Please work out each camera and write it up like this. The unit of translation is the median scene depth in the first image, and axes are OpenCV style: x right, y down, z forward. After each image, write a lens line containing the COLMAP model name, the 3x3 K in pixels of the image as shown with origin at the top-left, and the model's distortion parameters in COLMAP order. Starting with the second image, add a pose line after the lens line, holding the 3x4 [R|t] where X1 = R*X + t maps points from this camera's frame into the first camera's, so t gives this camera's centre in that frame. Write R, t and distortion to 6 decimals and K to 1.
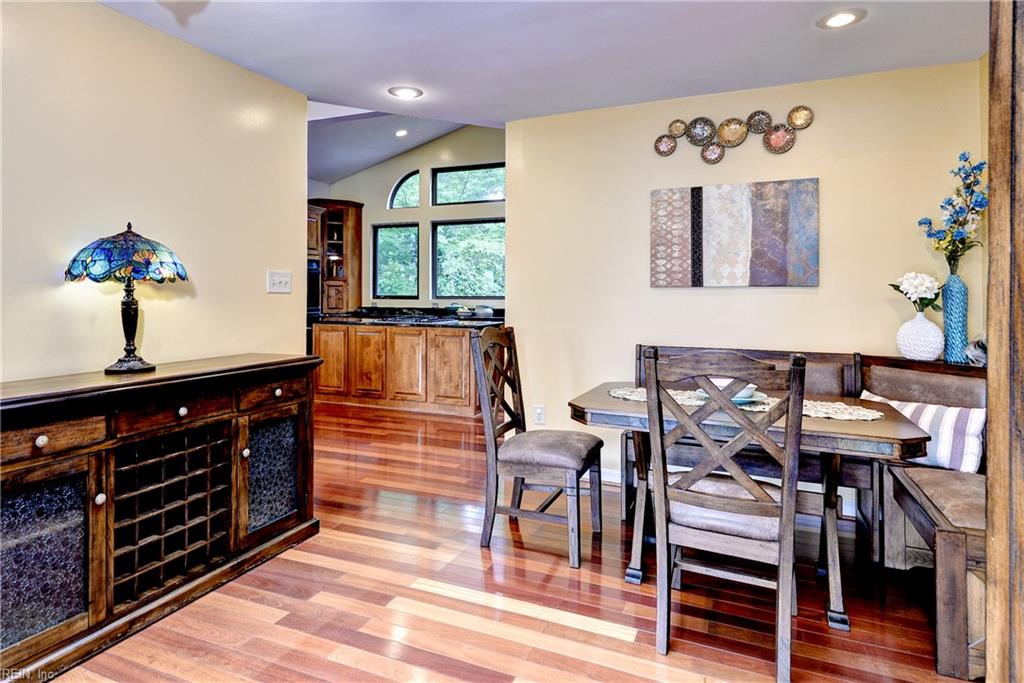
lens RADIAL K [[569.6, 0, 513.7], [0, 569.6, 300.8], [0, 0, 1]] dist [0.019011, -0.000230]
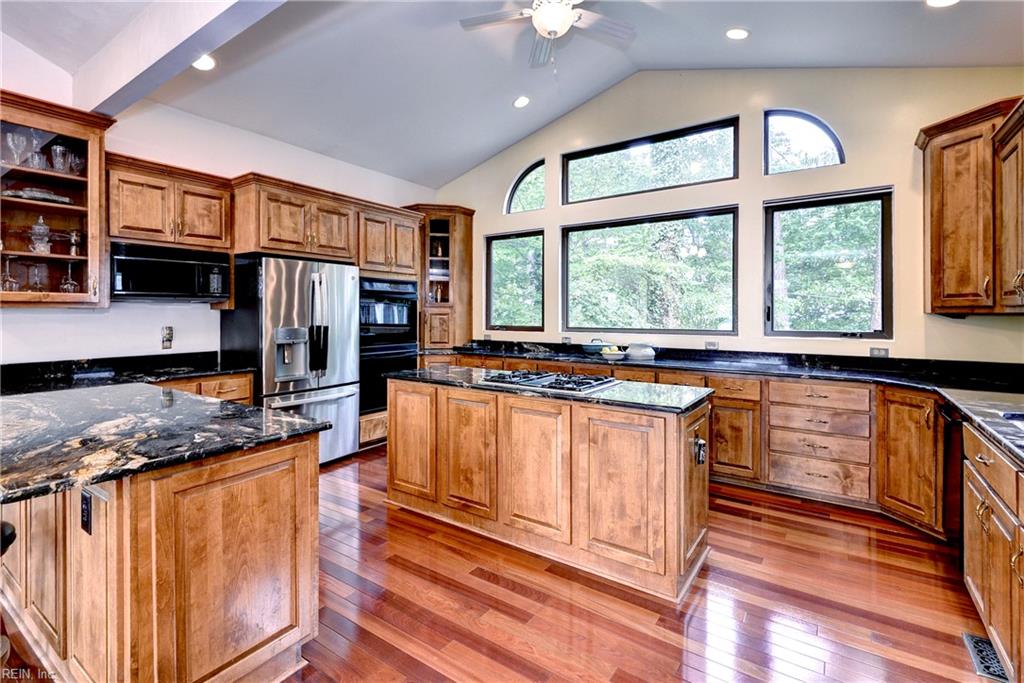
lens RADIAL K [[475.8, 0, 509.9], [0, 475.8, 316.6], [0, 0, 1]] dist [0.020297, -0.000818]
pose [[0.977401, -0.000712, -0.211393, -0.108151], [0.000047, 0.999995, -0.003147, -0.028452], [0.211394, 0.003066, 0.977396, 0.523518]]
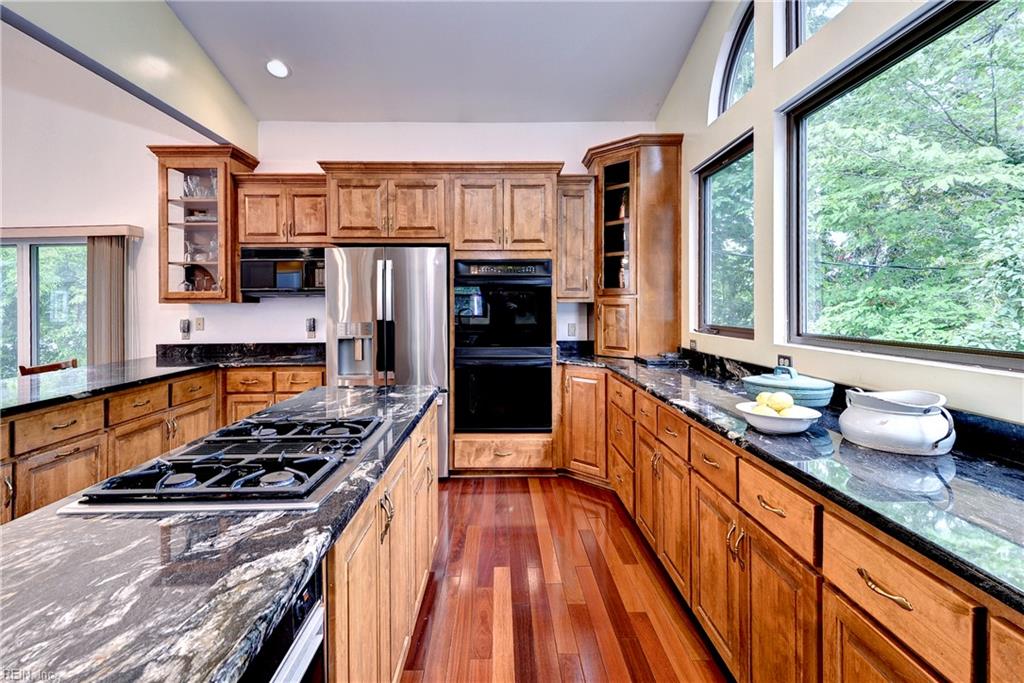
lens RADIAL K [[486.2, 0, 498.0], [0, 486.2, 304.2], [0, 0, 1]] dist [0.054198, -0.000089]
pose [[0.384050, -0.008093, -0.923277, 0.087132], [-0.001451, 0.999955, -0.009369, -0.031513], [0.923311, 0.004938, 0.384021, 1.007395]]
